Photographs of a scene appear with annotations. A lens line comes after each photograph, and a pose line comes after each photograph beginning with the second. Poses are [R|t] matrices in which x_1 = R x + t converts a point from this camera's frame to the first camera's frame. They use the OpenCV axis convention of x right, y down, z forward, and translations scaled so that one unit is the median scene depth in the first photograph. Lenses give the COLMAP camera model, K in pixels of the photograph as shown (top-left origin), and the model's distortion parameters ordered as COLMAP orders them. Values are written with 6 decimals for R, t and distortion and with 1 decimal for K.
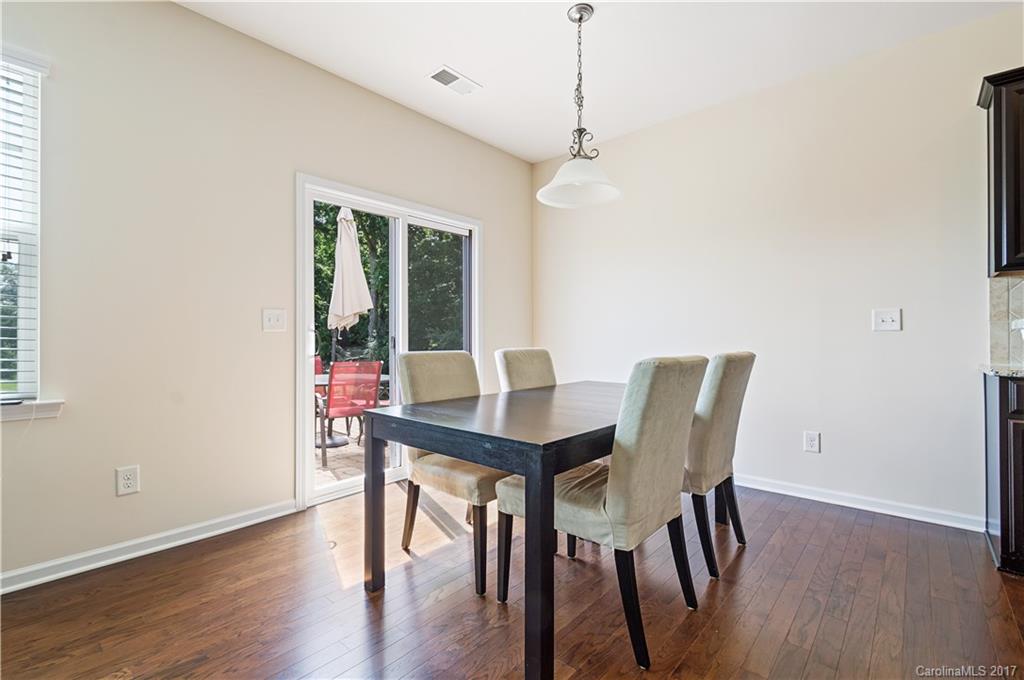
lens RADIAL K [[463.2, 0, 503.6], [0, 463.2, 339.4], [0, 0, 1]] dist [0.007913, -0.003225]
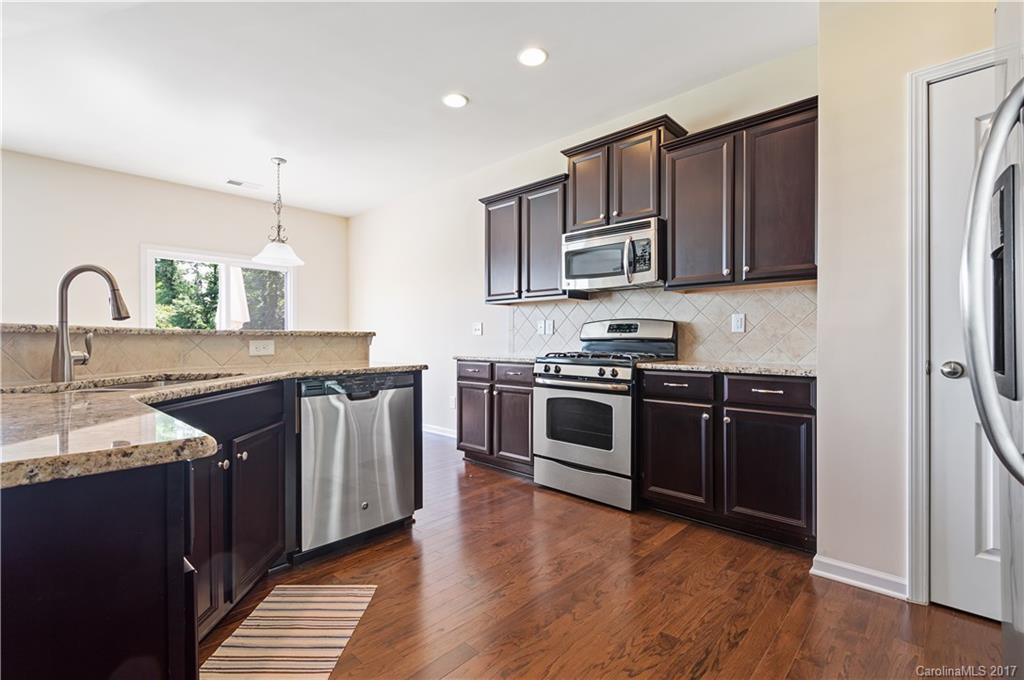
lens RADIAL K [[463.2, 0, 510.5], [0, 463.2, 340.3], [0, 0, 1]] dist [0.007913, -0.003225]
pose [[0.999437, 0.001031, -0.033521, 1.017369], [-0.000624, 0.999926, 0.012166, -0.021391], [0.033531, -0.012139, 0.999364, -0.713196]]
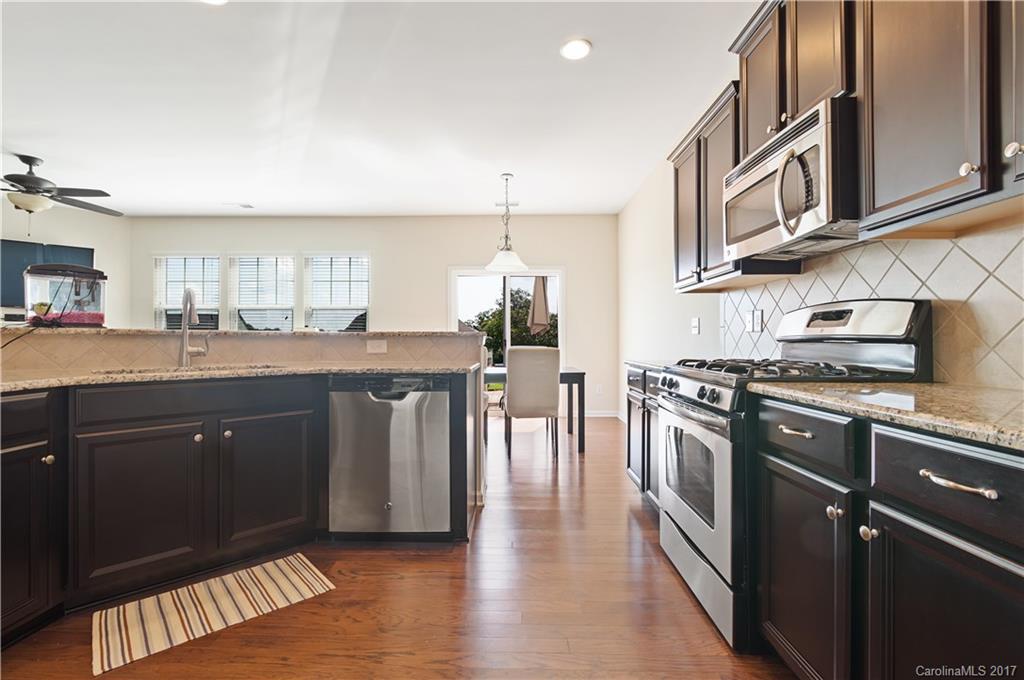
lens RADIAL K [[463.2, 0, 507.9], [0, 463.2, 340.6], [0, 0, 1]] dist [0.007913, -0.003225]
pose [[0.650334, 0.001253, -0.759647, 1.500410], [0.007533, 0.999939, 0.008098, -0.015538], [0.759611, -0.010989, 0.650285, -0.263913]]
